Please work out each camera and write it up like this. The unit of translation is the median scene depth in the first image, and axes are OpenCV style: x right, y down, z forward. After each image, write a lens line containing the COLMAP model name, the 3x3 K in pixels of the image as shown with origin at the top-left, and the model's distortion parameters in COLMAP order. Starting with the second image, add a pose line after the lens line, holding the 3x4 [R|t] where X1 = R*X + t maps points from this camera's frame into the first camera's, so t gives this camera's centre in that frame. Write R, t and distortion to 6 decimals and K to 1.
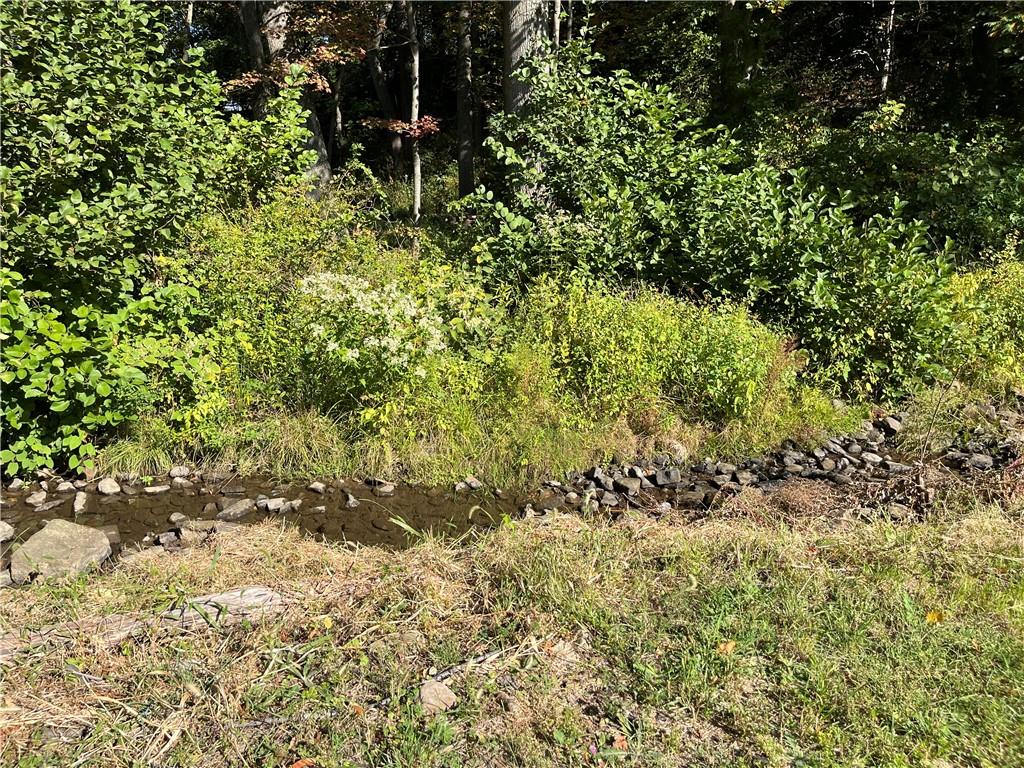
lens RADIAL K [[771.5, 0, 509.5], [0, 771.5, 382.2], [0, 0, 1]] dist [0.059865, -0.073554]
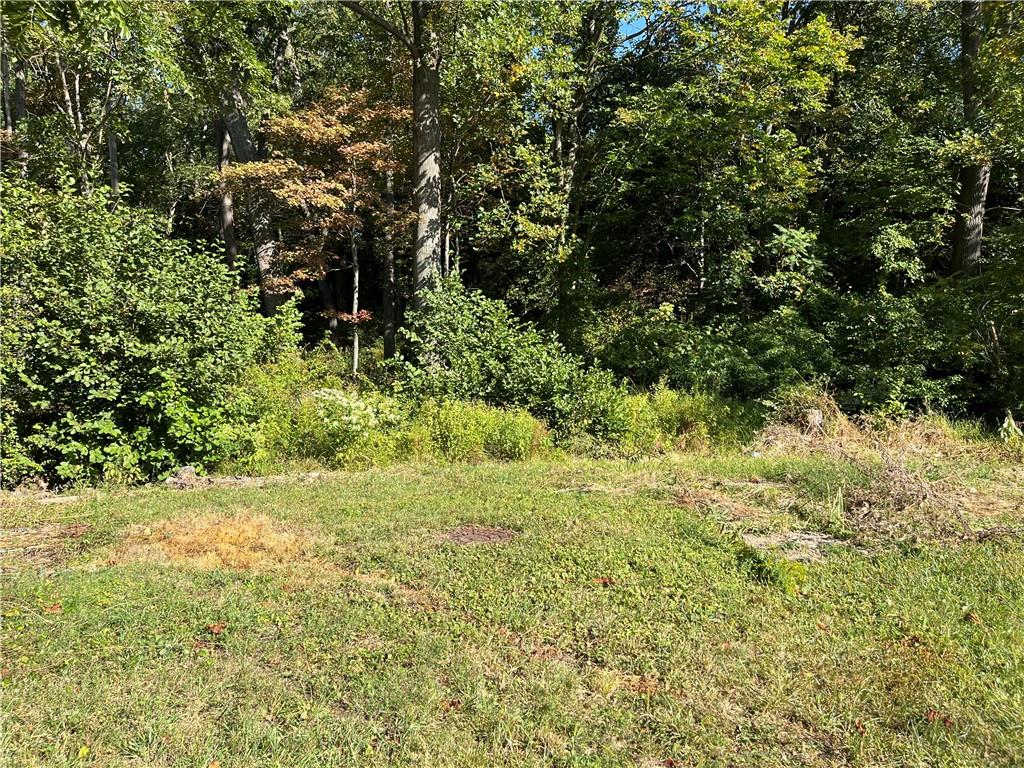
lens RADIAL K [[771.5, 0, 520.7], [0, 771.5, 391.7], [0, 0, 1]] dist [0.059865, -0.073554]
pose [[0.993613, -0.003479, 0.112790, 0.046717], [0.026370, 0.979008, -0.202108, 0.208432], [-0.109719, 0.203792, 0.972847, -0.770331]]
